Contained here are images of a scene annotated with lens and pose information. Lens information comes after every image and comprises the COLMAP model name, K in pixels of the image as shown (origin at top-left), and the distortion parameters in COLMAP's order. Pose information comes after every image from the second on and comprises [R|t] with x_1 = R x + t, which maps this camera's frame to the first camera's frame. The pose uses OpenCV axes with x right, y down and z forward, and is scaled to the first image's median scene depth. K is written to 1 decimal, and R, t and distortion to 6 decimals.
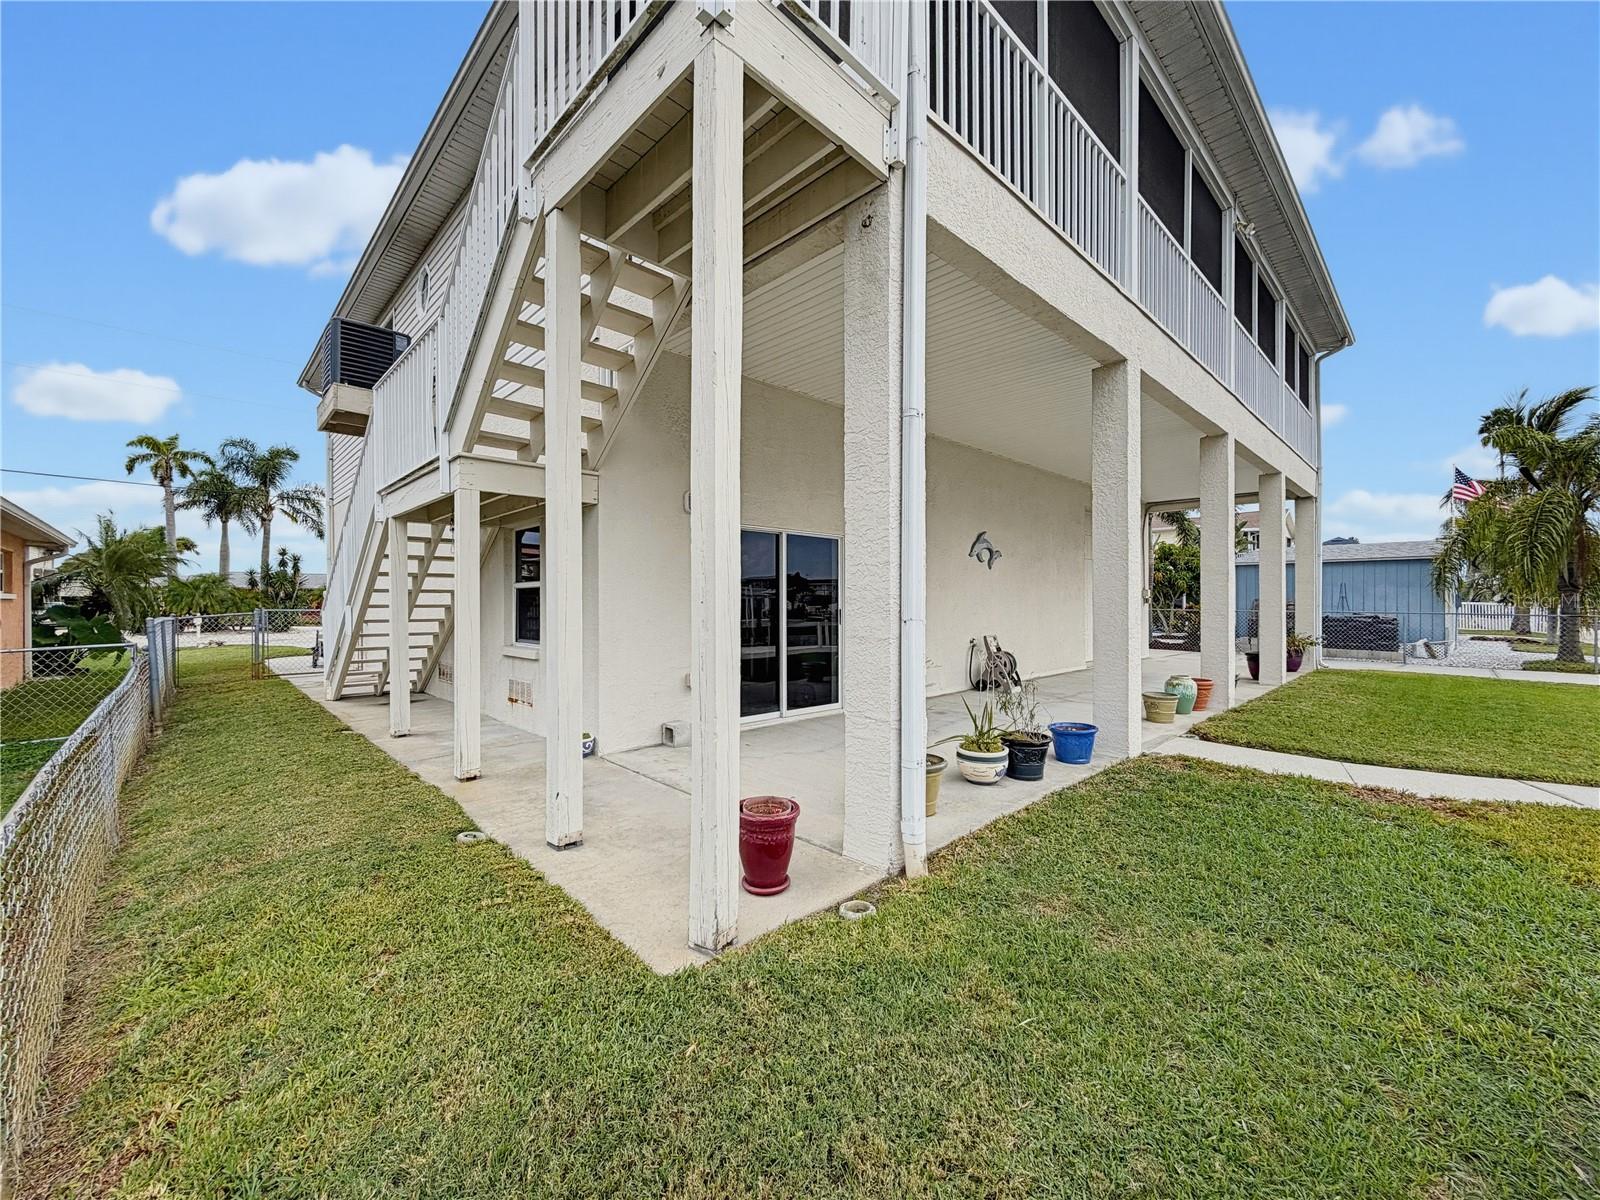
lens RADIAL K [[639.0, 0, 798.1], [0, 639.0, 601.9], [0, 0, 1]] dist [0.001057, -0.000368]
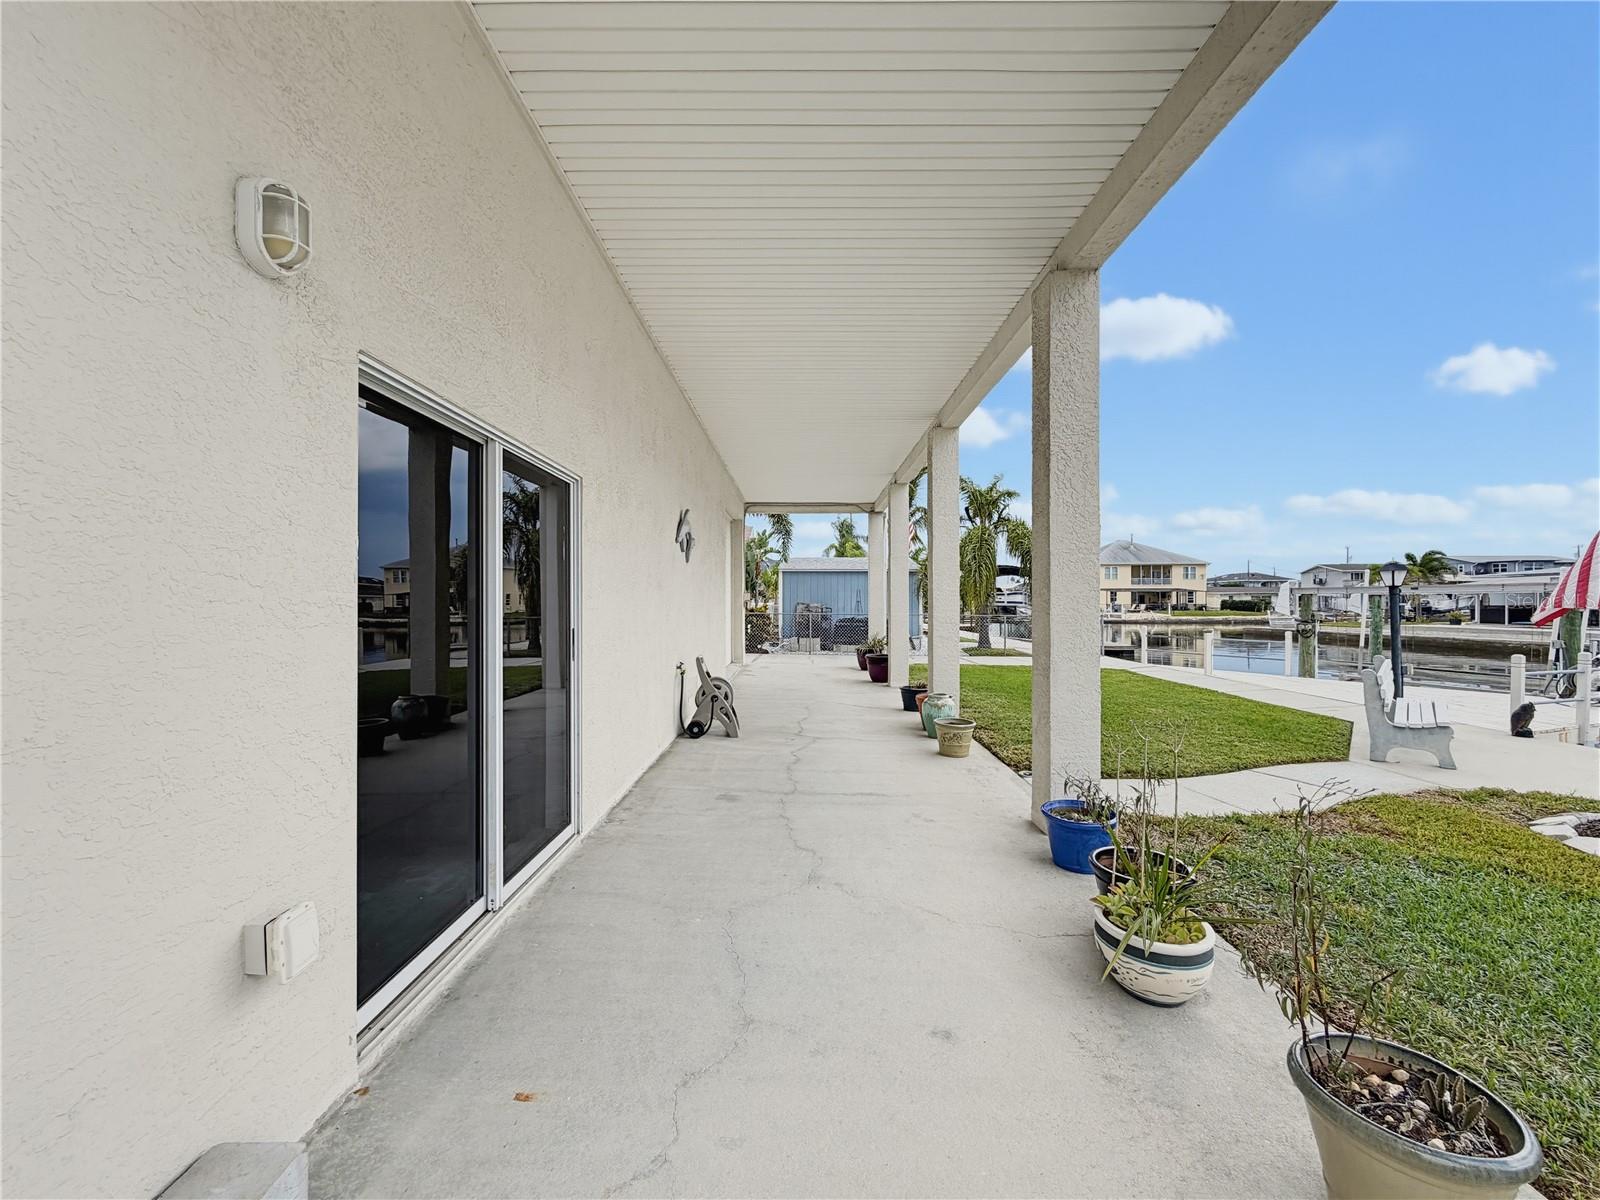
lens RADIAL K [[639.0, 0, 798.1], [0, 639.0, 601.9], [0, 0, 1]] dist [0.001057, -0.000368]
pose [[0.696726, 0.002257, 0.717334, -0.166890], [-0.001785, 0.999997, -0.001413, -0.008955], [-0.717335, -0.000296, 0.696728, 0.573317]]
